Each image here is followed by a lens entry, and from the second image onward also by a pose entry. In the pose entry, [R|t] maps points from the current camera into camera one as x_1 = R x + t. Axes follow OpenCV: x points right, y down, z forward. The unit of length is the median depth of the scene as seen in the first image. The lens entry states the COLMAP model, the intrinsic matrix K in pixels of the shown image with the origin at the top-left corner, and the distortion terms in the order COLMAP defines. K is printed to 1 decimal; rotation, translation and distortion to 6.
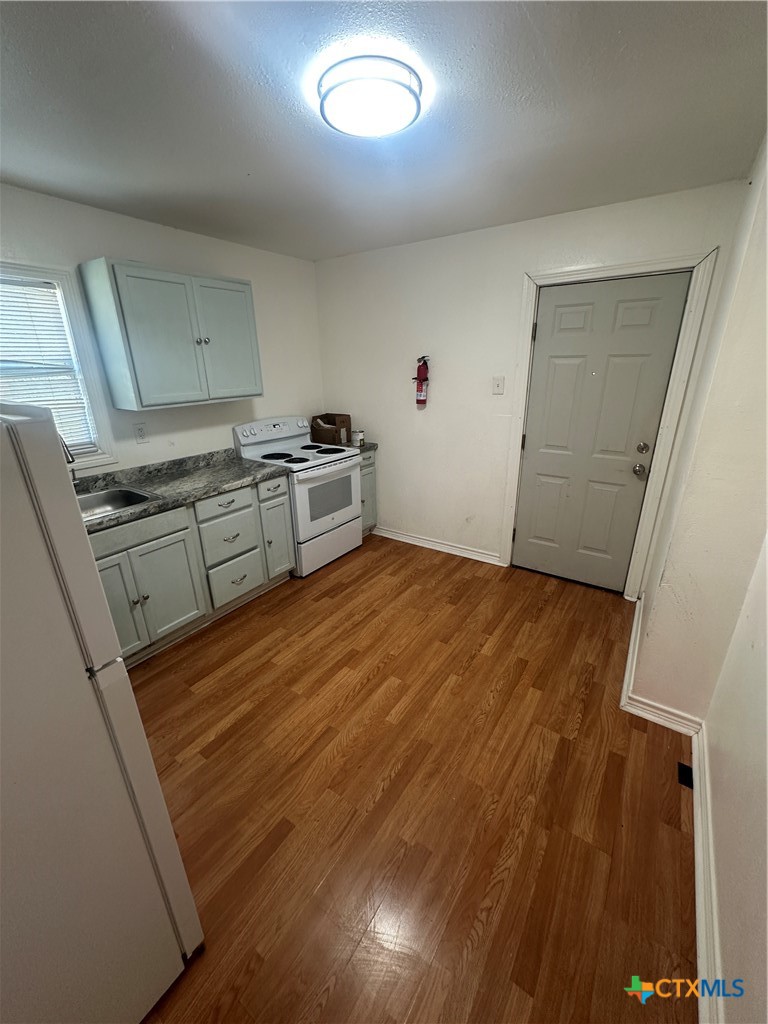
lens RADIAL K [[410.9, 0, 384.0], [0, 410.9, 512.0], [0, 0, 1]] dist [-0.001287, 0.000583]
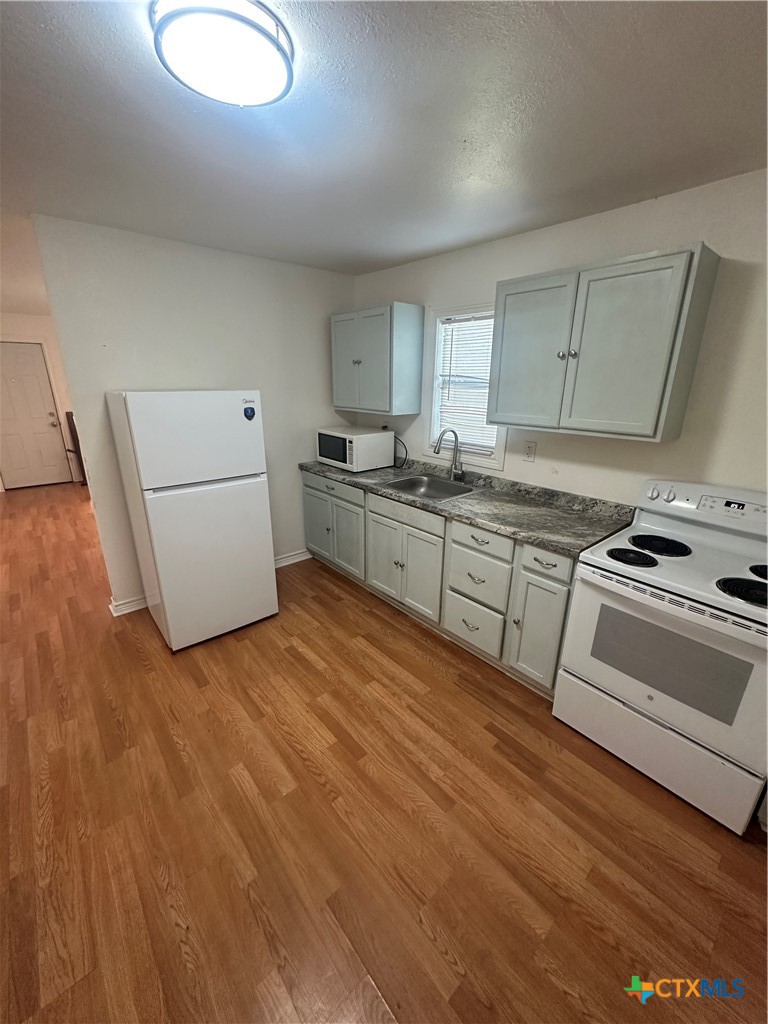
lens RADIAL K [[410.9, 0, 384.0], [0, 410.9, 512.0], [0, 0, 1]] dist [-0.001287, 0.000583]
pose [[-0.258886, 0.311927, -0.914155, 0.464216], [-0.337244, 0.857671, 0.388160, -0.352918], [0.905122, 0.408782, -0.116843, 0.918407]]
